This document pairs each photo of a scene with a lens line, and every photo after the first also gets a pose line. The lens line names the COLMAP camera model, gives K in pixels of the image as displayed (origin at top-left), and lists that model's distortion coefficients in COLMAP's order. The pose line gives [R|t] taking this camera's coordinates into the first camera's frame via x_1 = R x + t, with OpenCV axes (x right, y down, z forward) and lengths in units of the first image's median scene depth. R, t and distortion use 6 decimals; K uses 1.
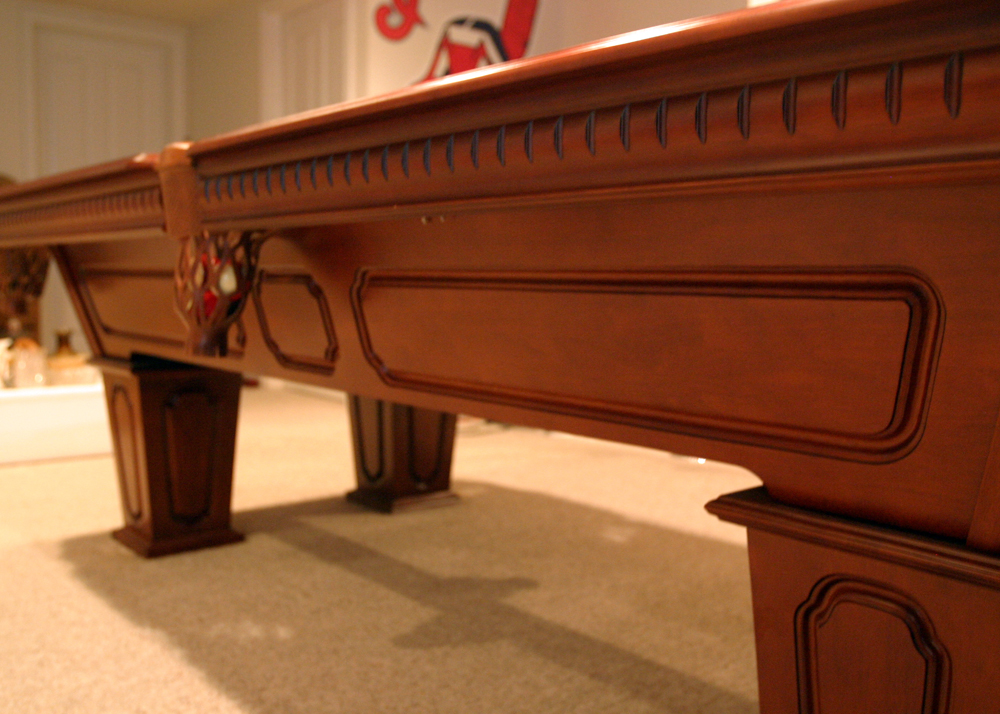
lens RADIAL K [[937.3, 0, 500.0], [0, 937.3, 357.0], [0, 0, 1]] dist [-0.045679, -0.001684]
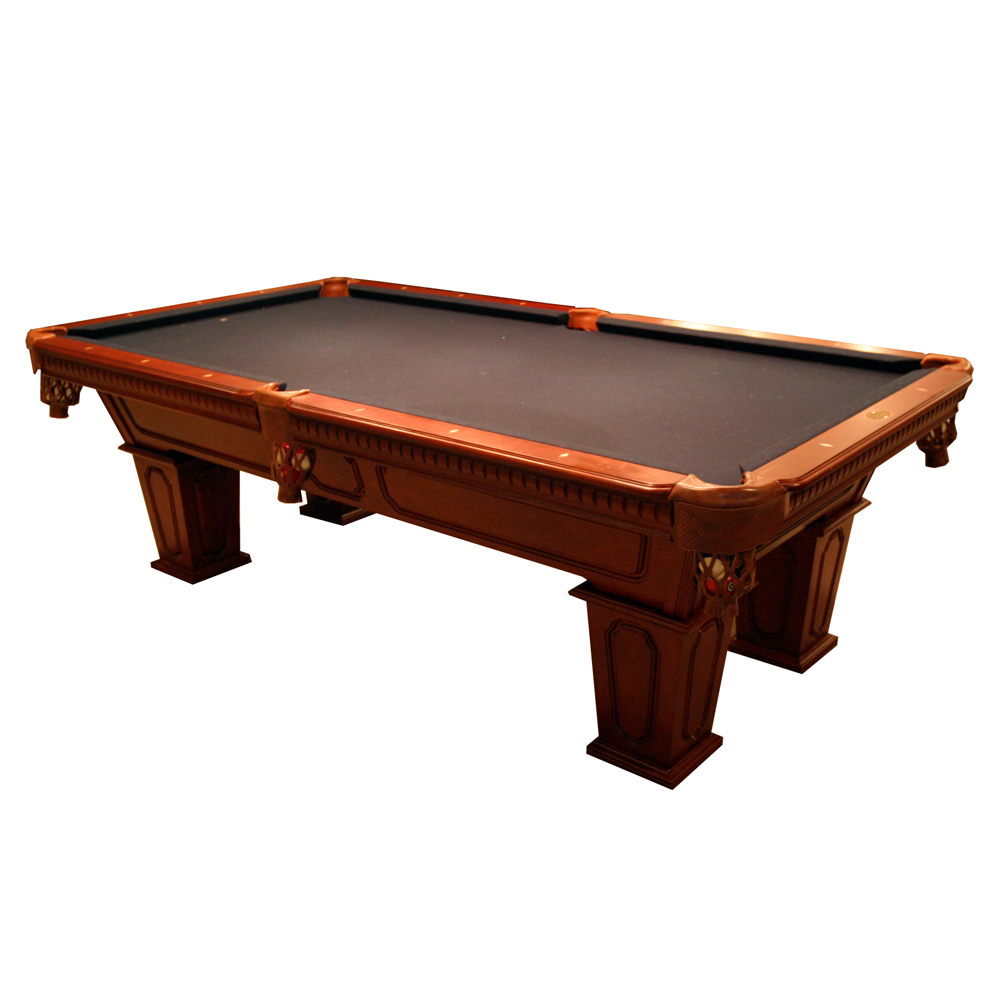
lens RADIAL K [[1083.9, 0, 499.5], [0, 1083.9, 500.0], [0, 0, 1]] dist [0.000789, 0.000454]
pose [[0.985923, -0.075659, 0.149104, -0.367260], [0.033931, 0.963744, 0.264662, -0.846055], [-0.163722, -0.255877, 0.952744, -1.628922]]
